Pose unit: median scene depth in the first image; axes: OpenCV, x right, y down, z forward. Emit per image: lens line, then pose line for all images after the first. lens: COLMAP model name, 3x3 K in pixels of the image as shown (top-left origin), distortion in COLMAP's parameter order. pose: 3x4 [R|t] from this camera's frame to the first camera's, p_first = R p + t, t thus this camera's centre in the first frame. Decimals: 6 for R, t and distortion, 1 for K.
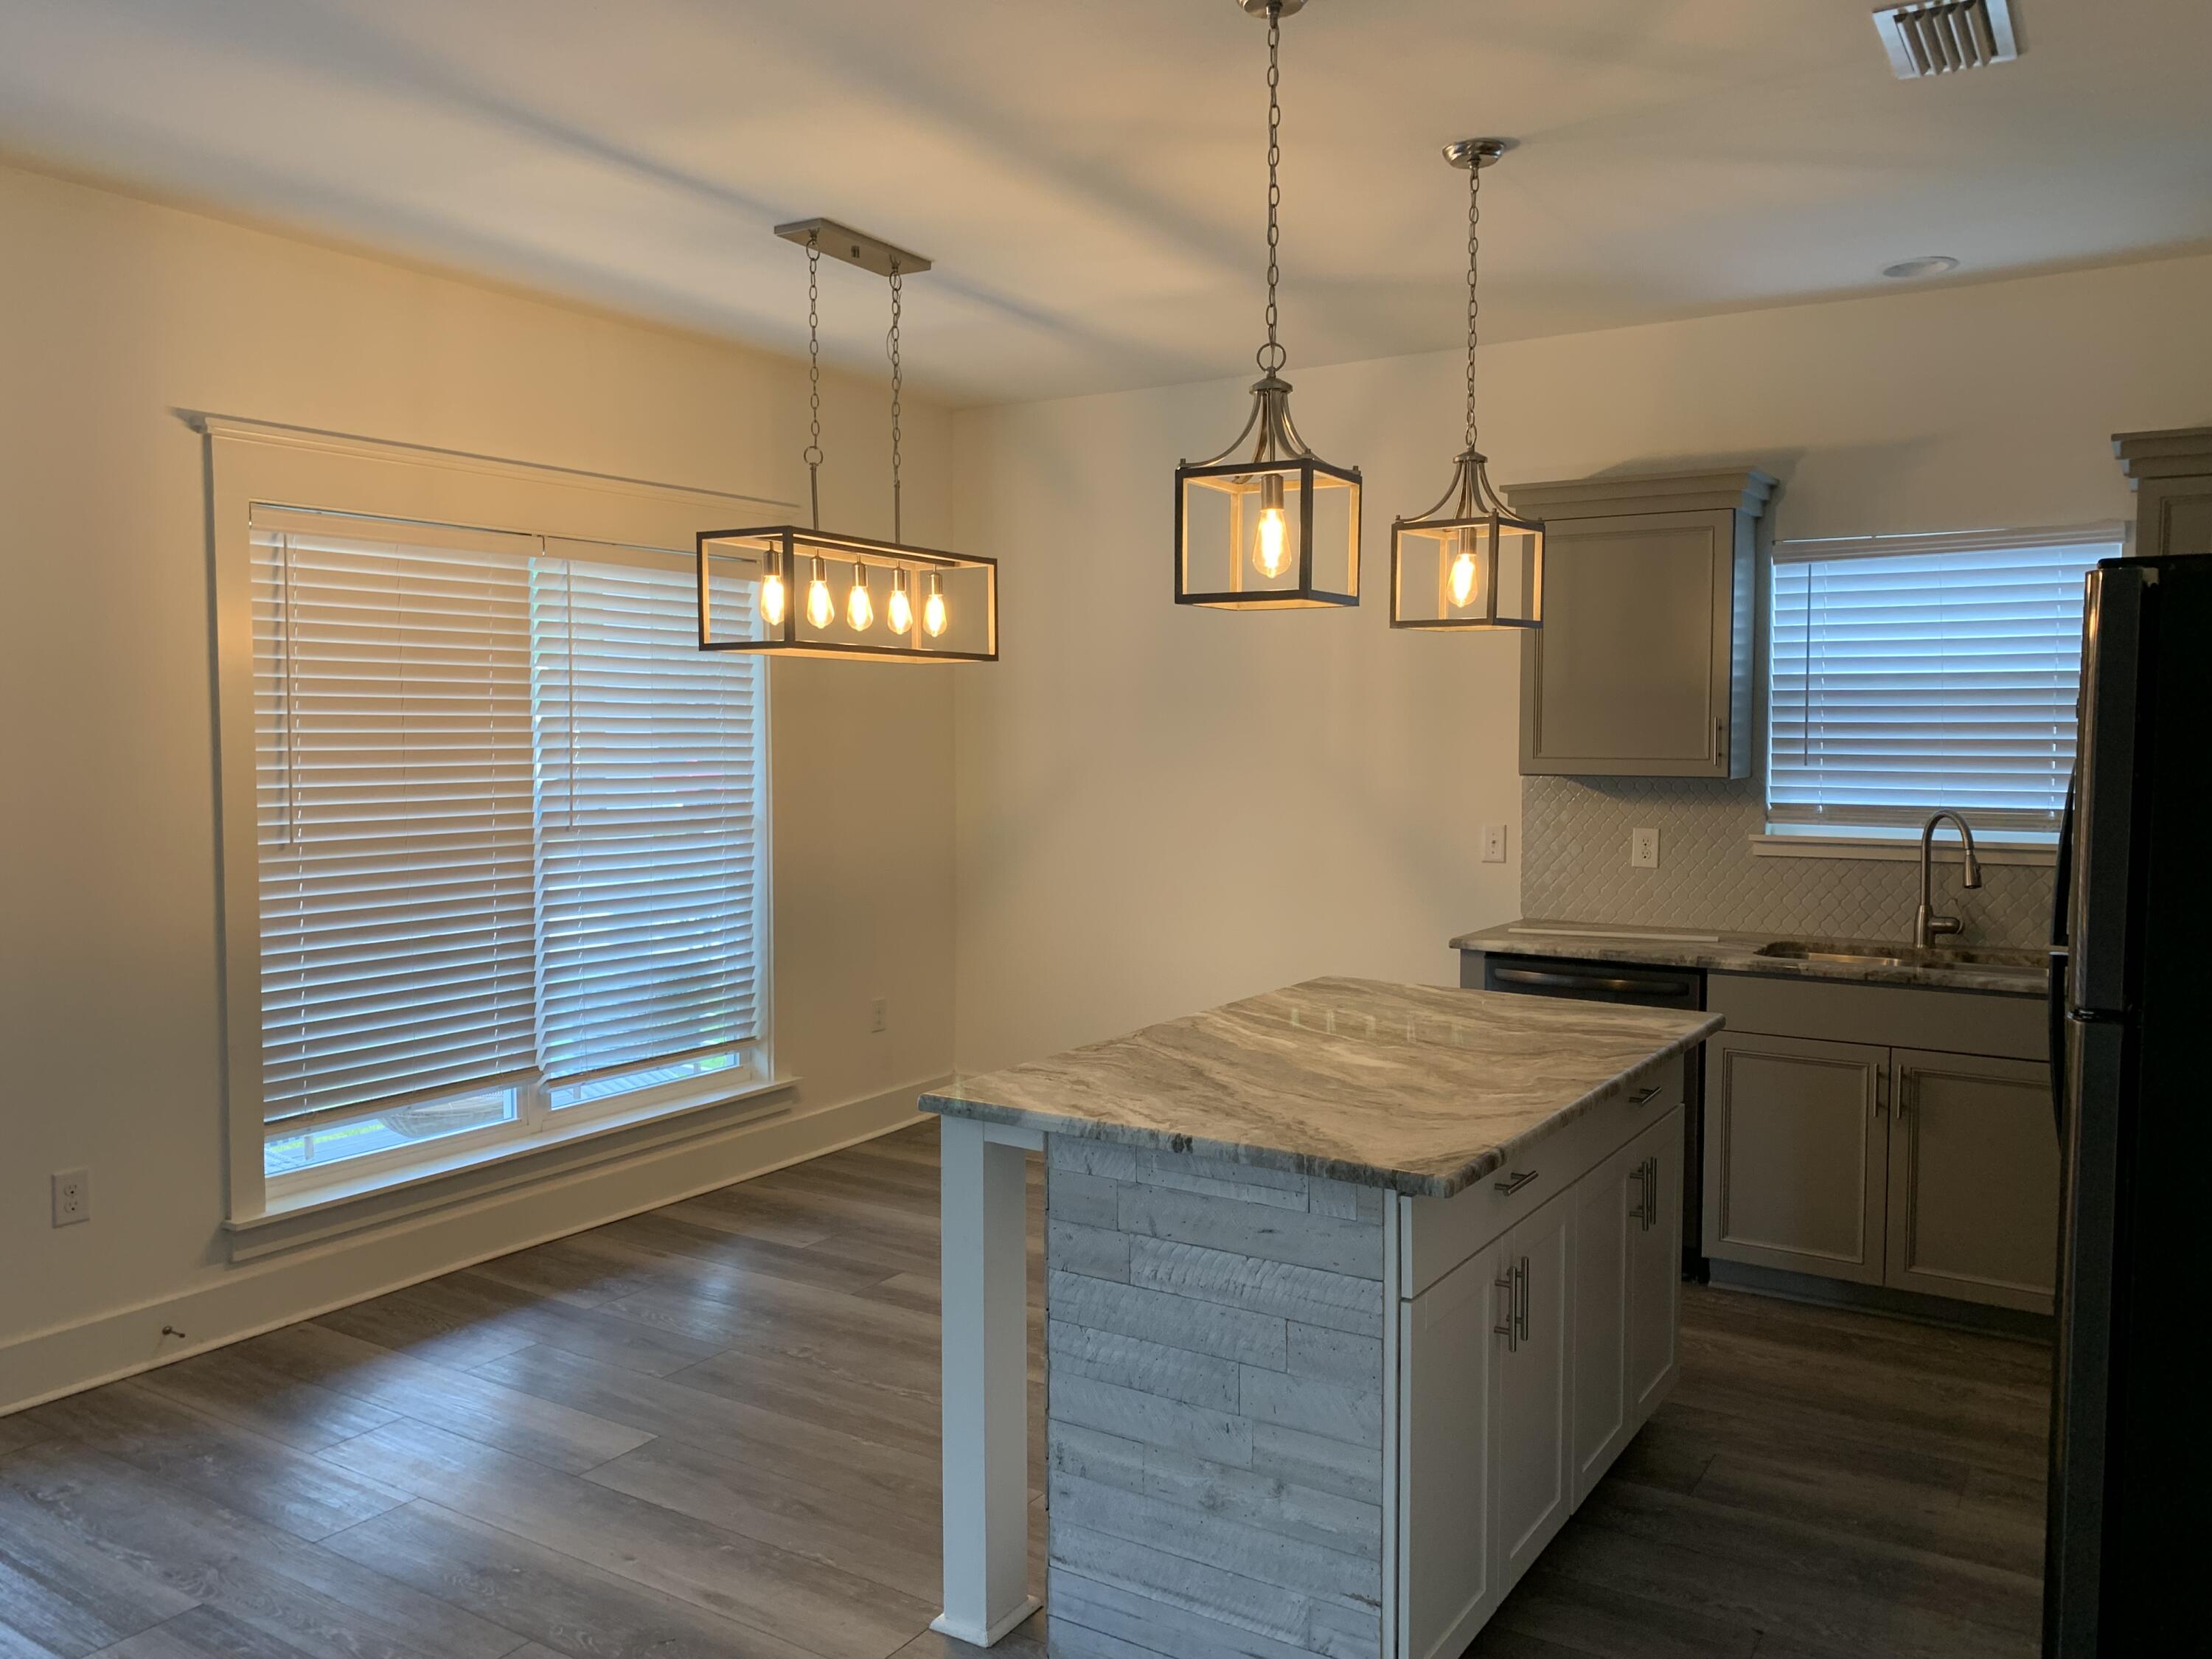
lens RADIAL K [[1699.4, 0, 1129.9], [0, 1699.4, 800.9], [0, 0, 1]] dist [0.007327, -0.013822]
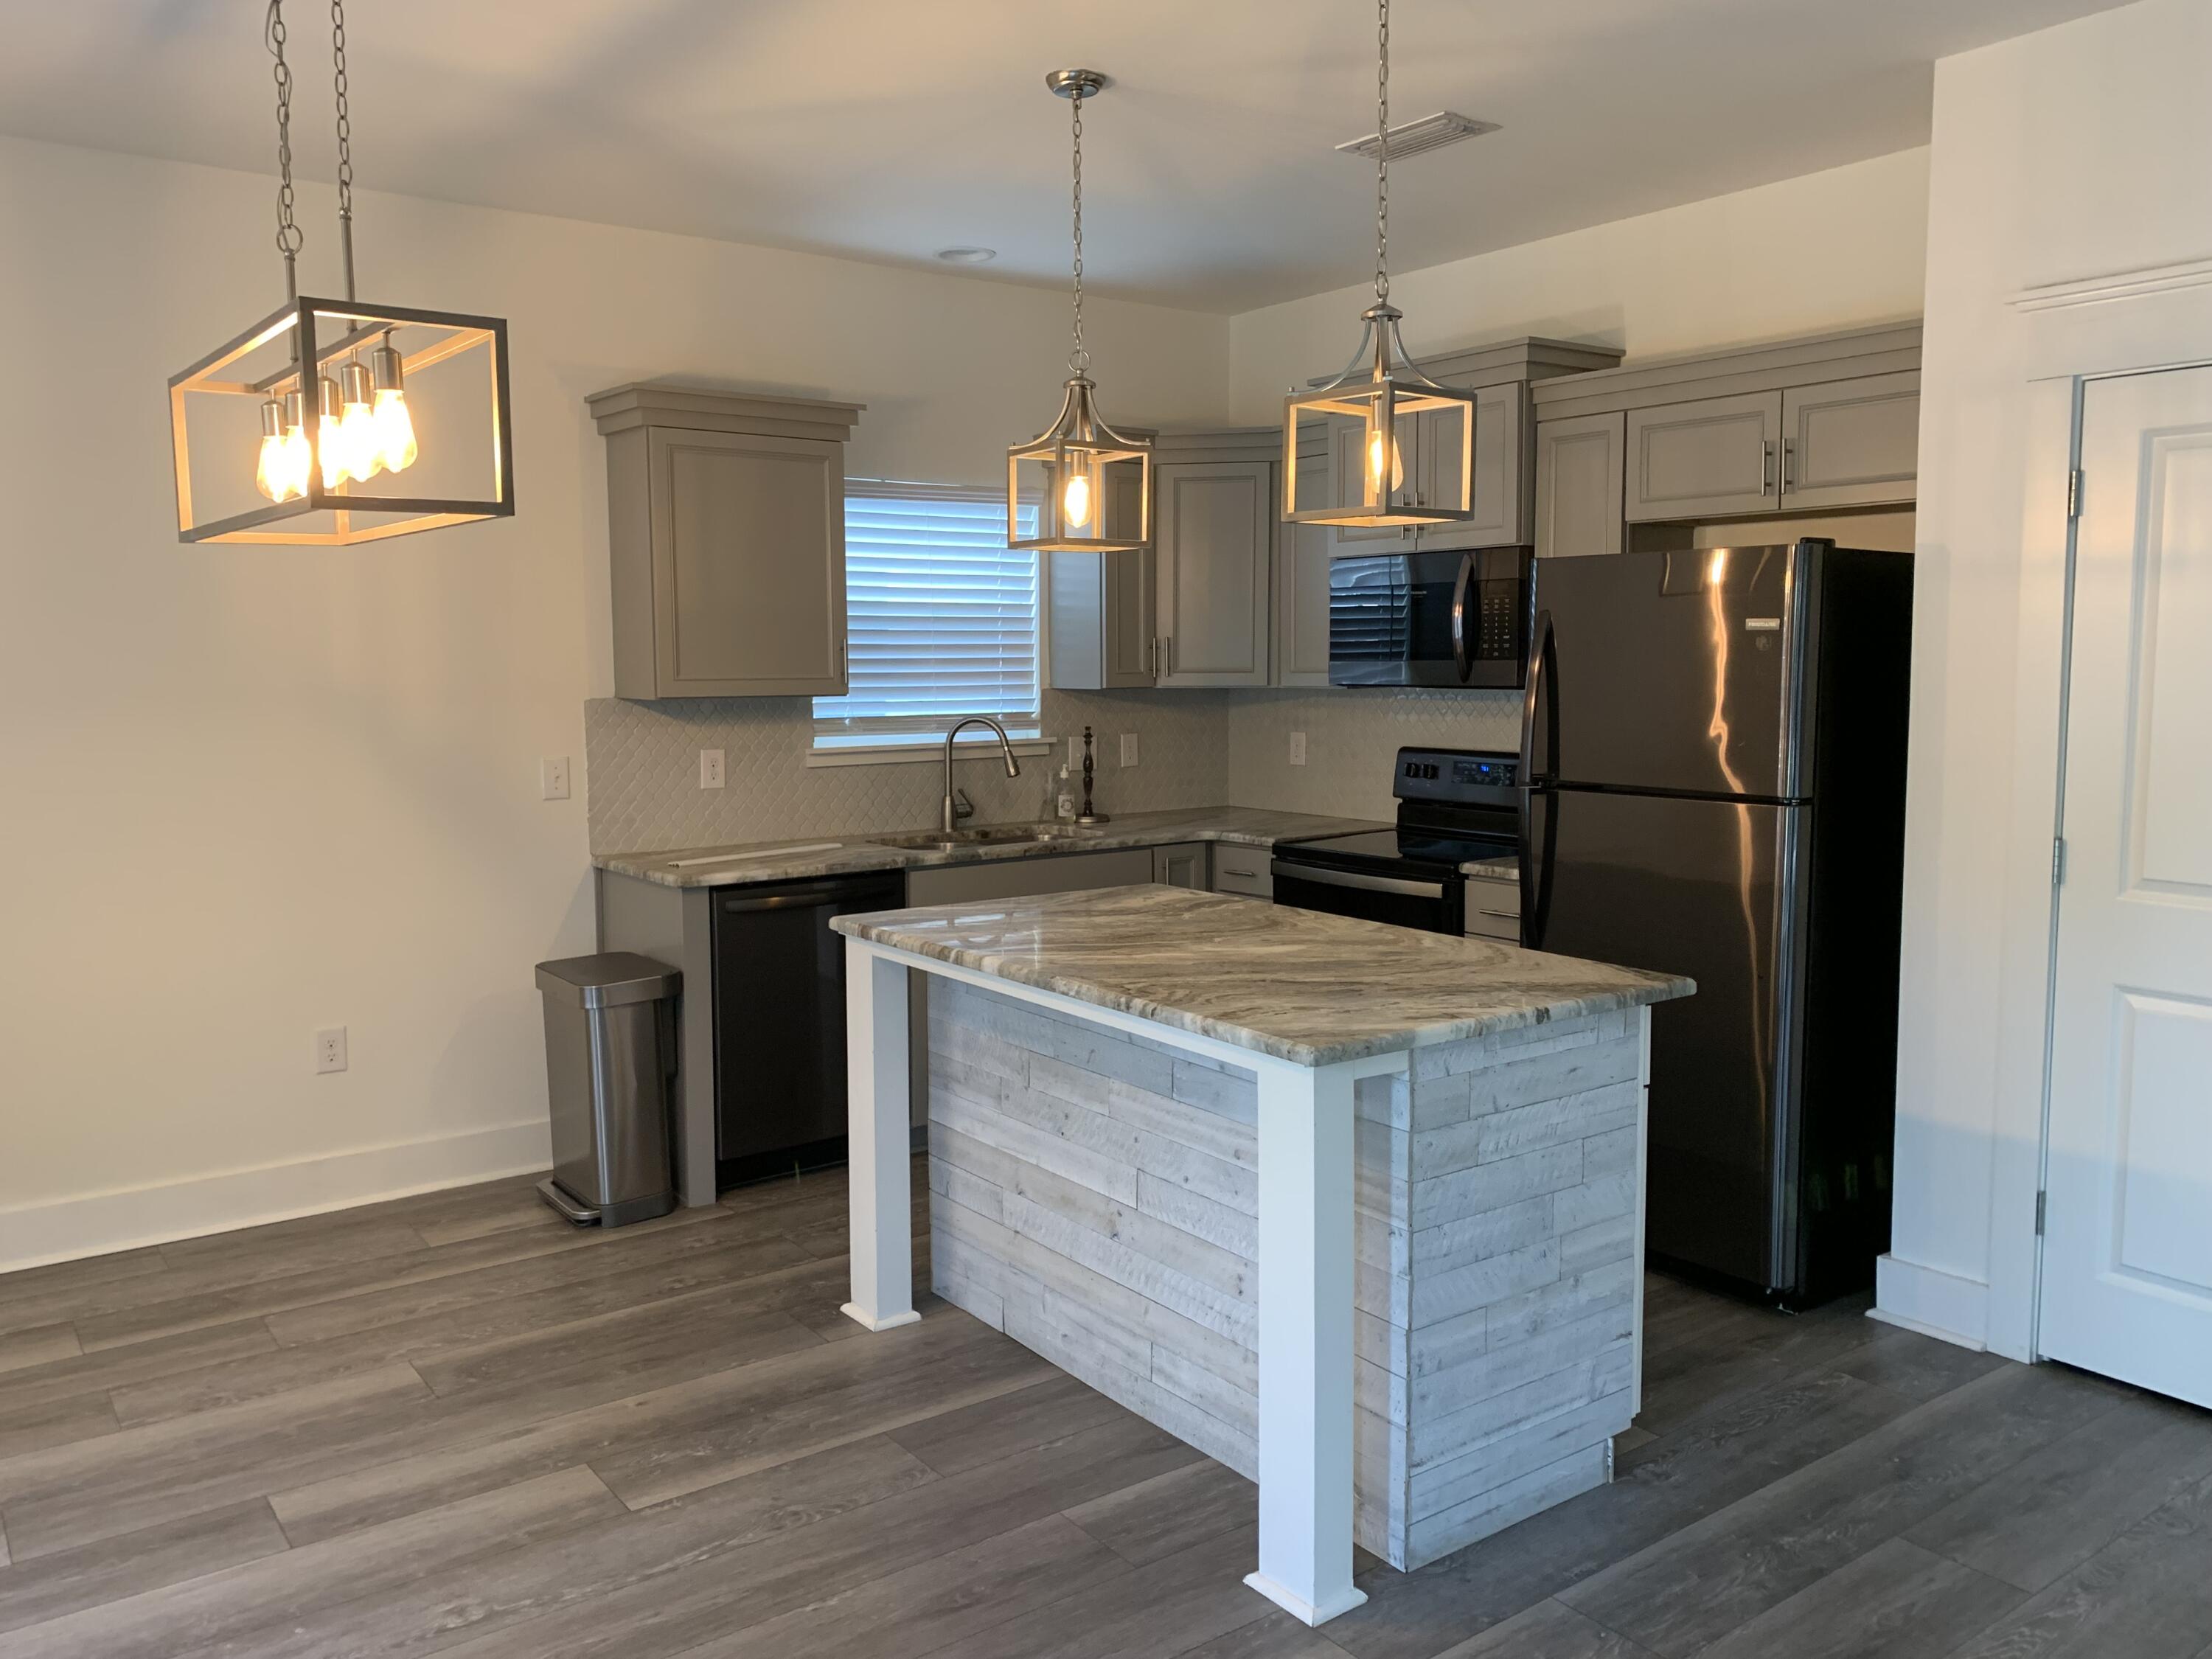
lens RADIAL K [[1658.8, 0, 1102.1], [0, 1658.8, 805.5], [0, 0, 1]] dist [0.022919, -0.011354]
pose [[0.370717, -0.088279, 0.924541, -0.658051], [0.047782, 0.995967, 0.075940, -0.018522], [-0.927516, 0.016024, 0.373440, 0.530416]]
